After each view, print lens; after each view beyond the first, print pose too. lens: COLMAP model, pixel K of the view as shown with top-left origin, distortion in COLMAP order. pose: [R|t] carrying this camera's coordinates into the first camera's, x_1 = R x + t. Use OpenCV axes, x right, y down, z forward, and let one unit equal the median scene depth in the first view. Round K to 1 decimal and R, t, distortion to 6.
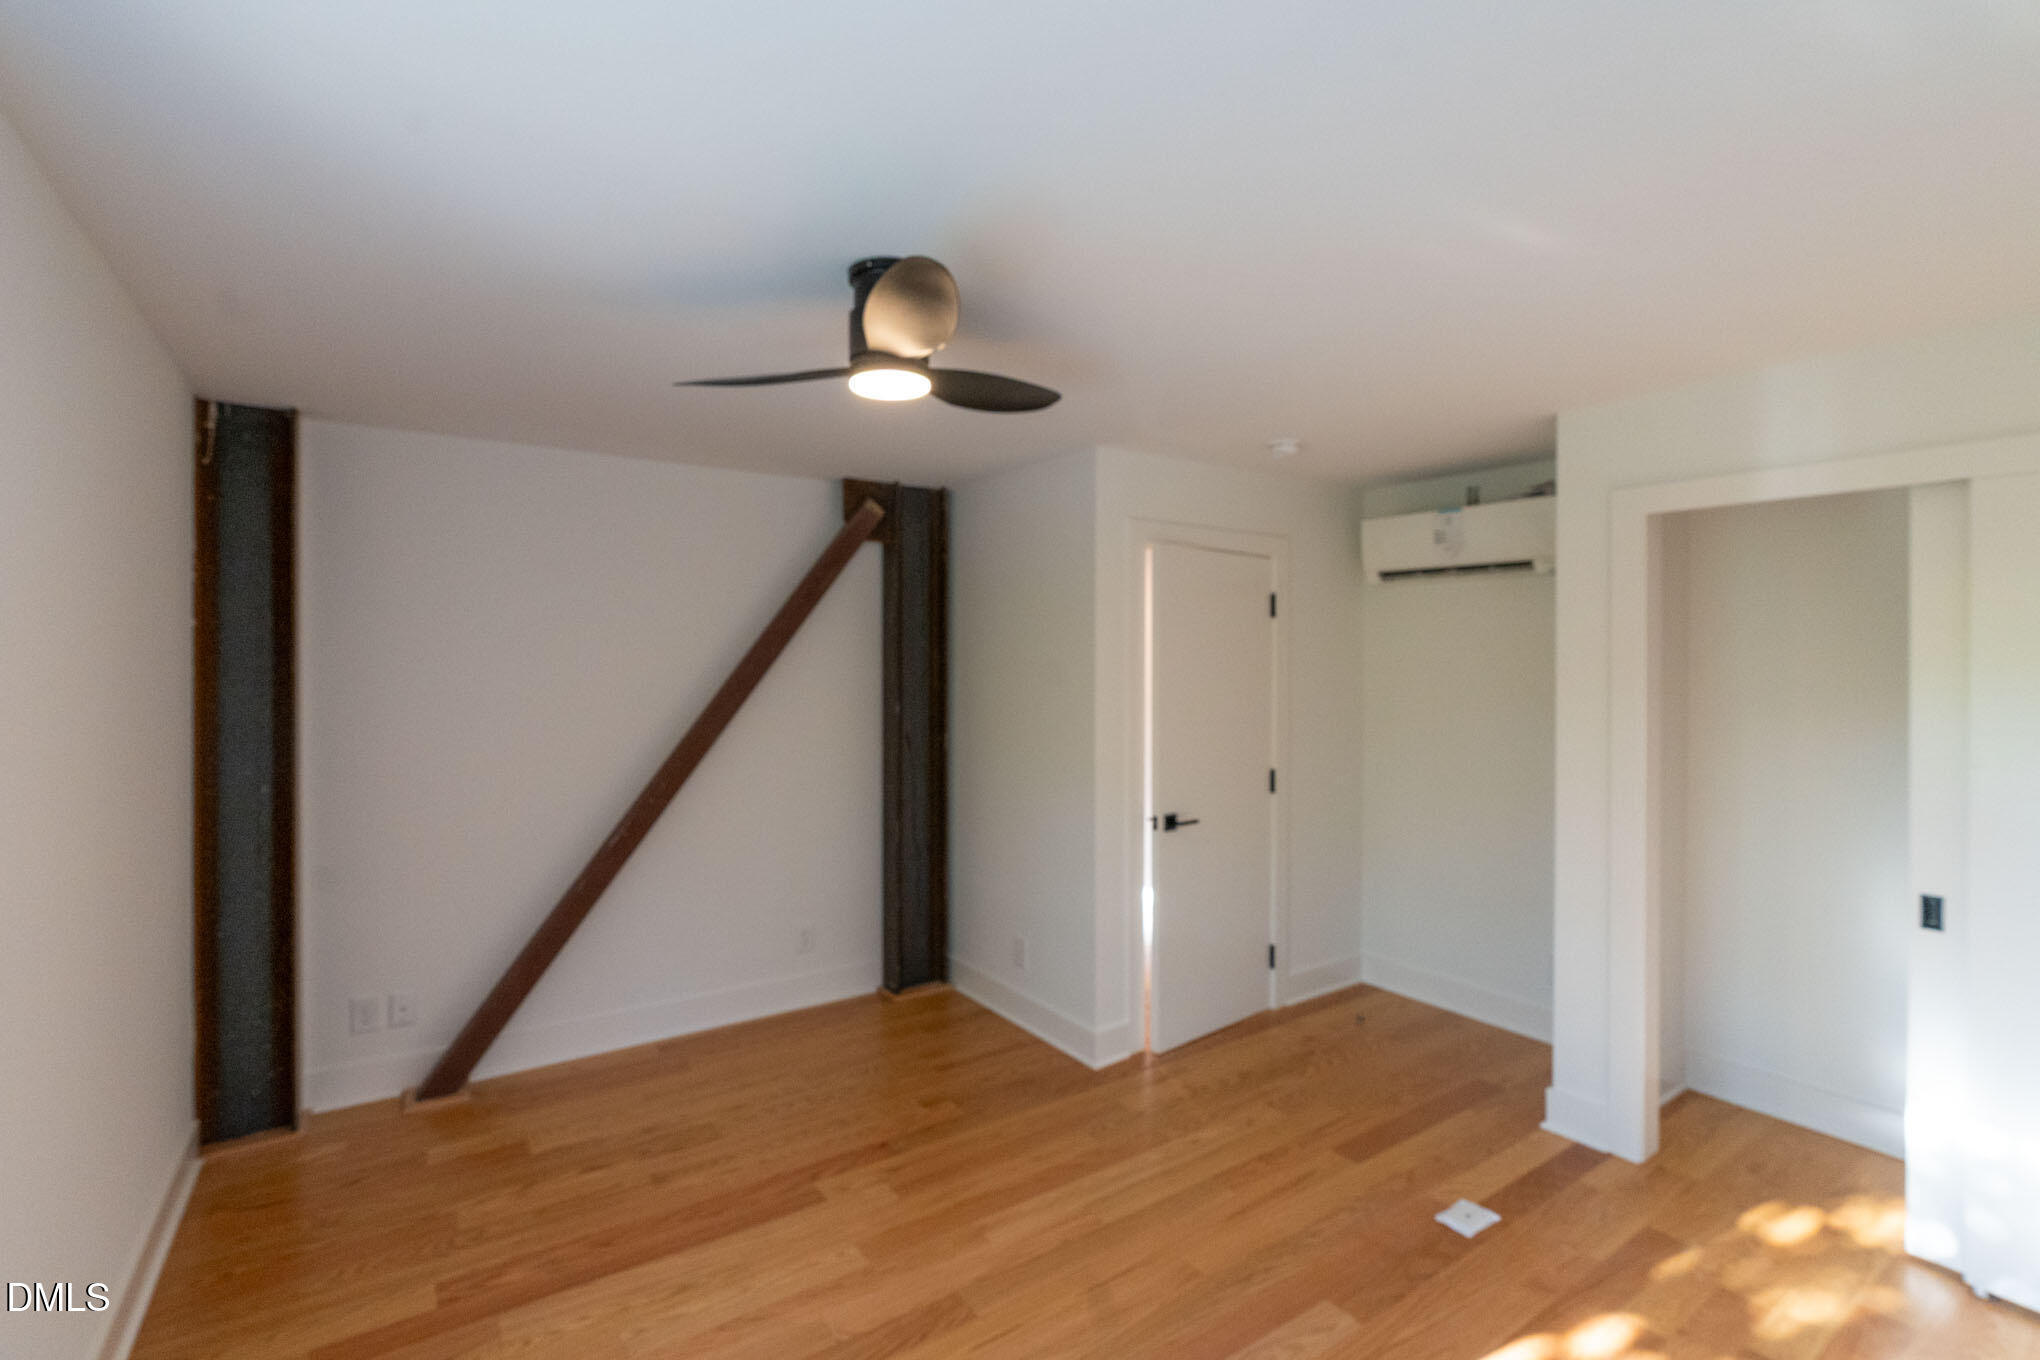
lens RADIAL K [[943.8, 0, 1023.5], [0, 943.8, 652.9], [0, 0, 1]] dist [-0.010114, 0.003655]
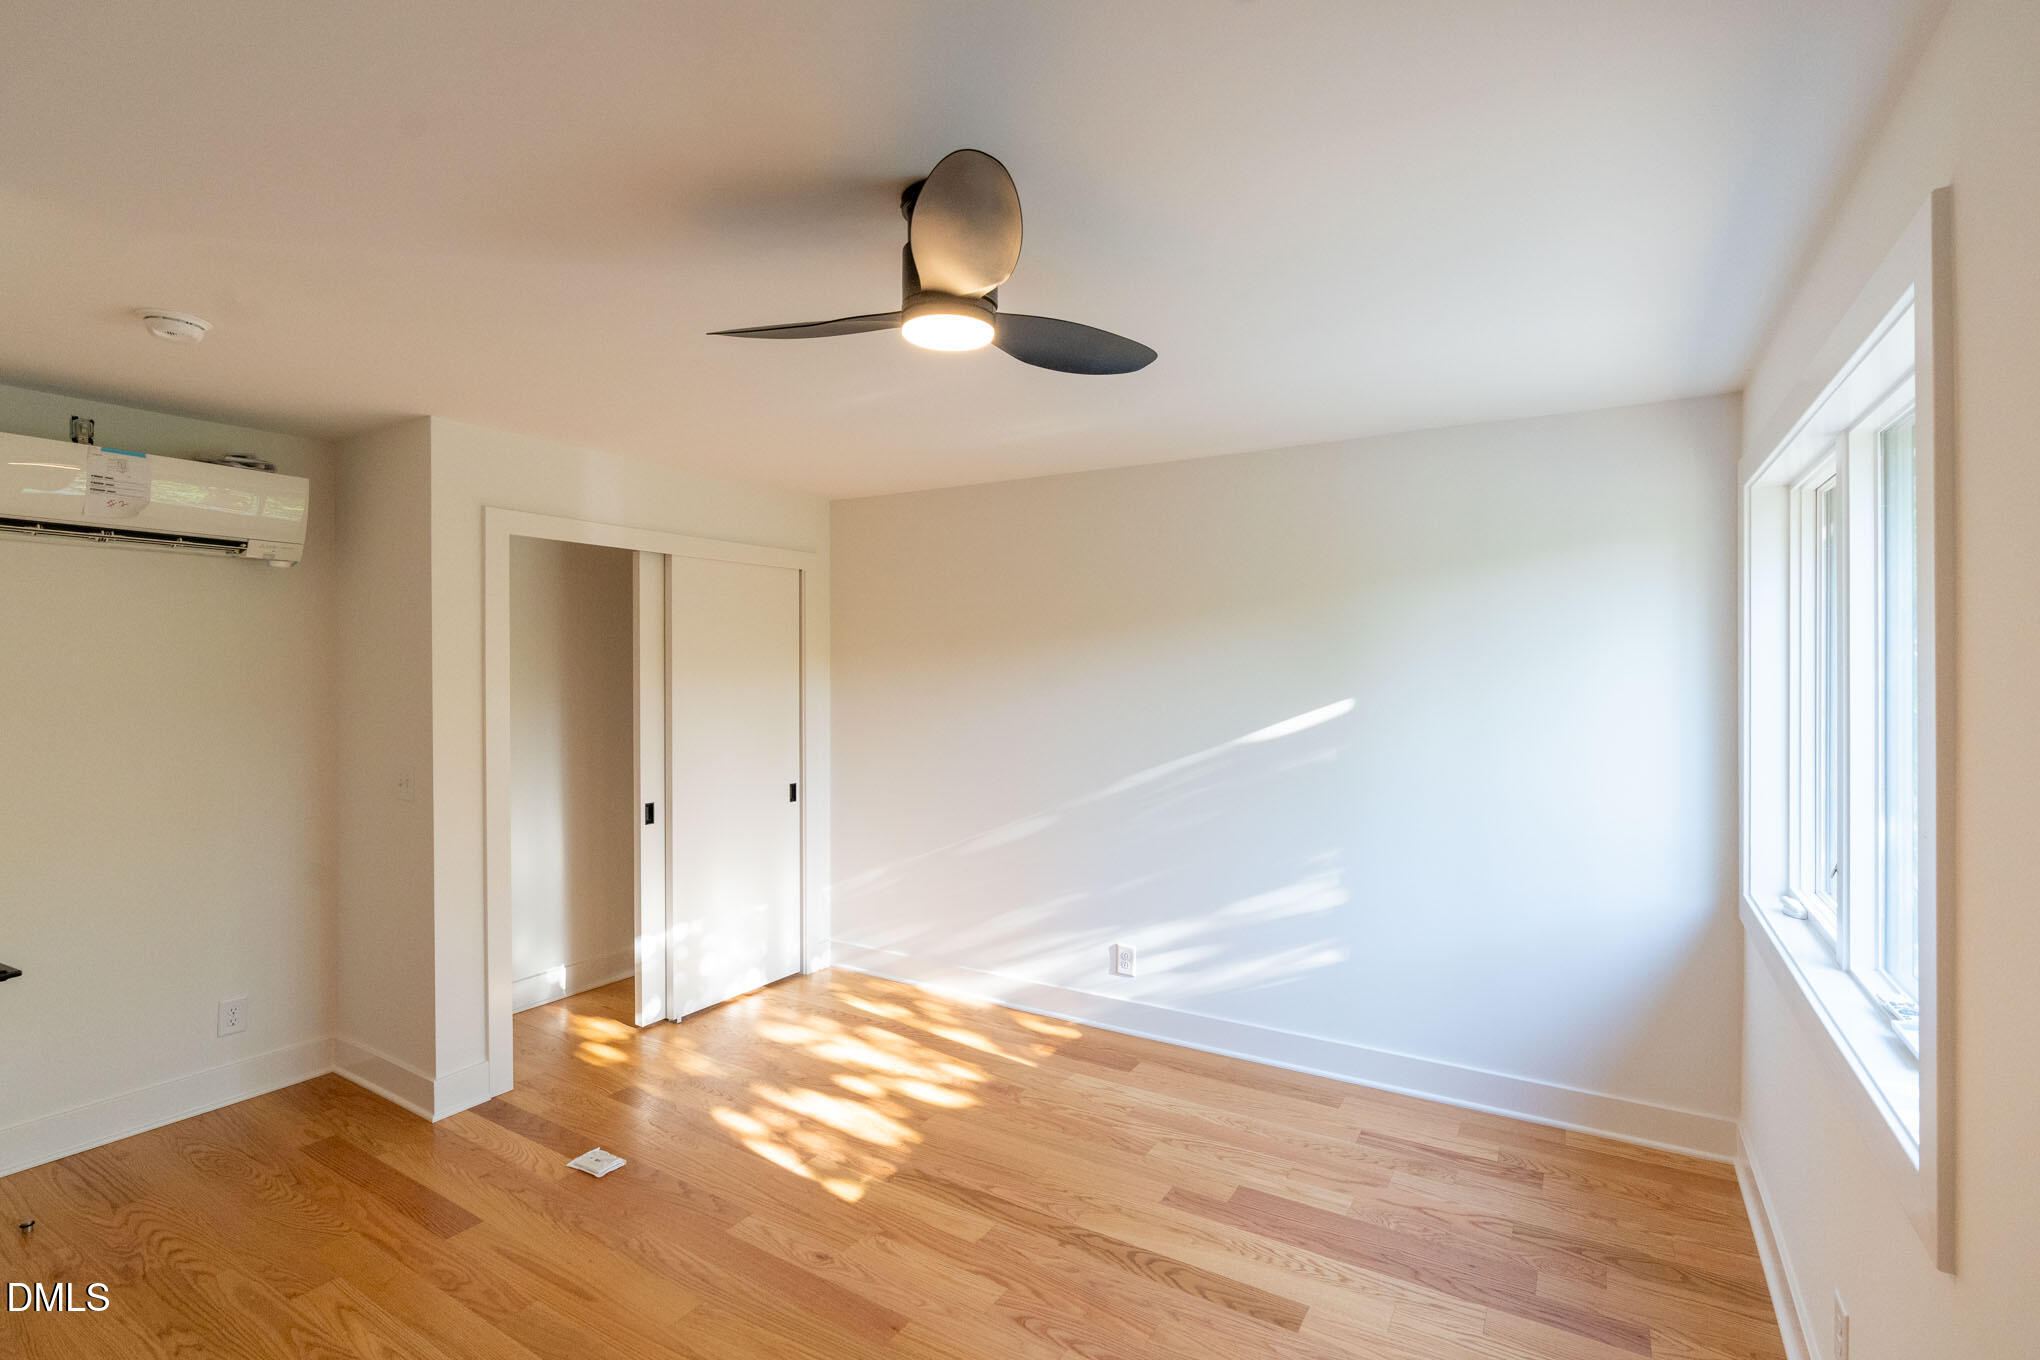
lens RADIAL K [[943.8, 0, 1003.4], [0, 943.8, 672.4], [0, 0, 1]] dist [-0.010114, 0.003655]
pose [[-0.407476, -0.013967, 0.913109, -0.621600], [-0.014292, 0.999858, 0.008916, 0.003865], [-0.913104, -0.009418, -0.407617, 0.865652]]
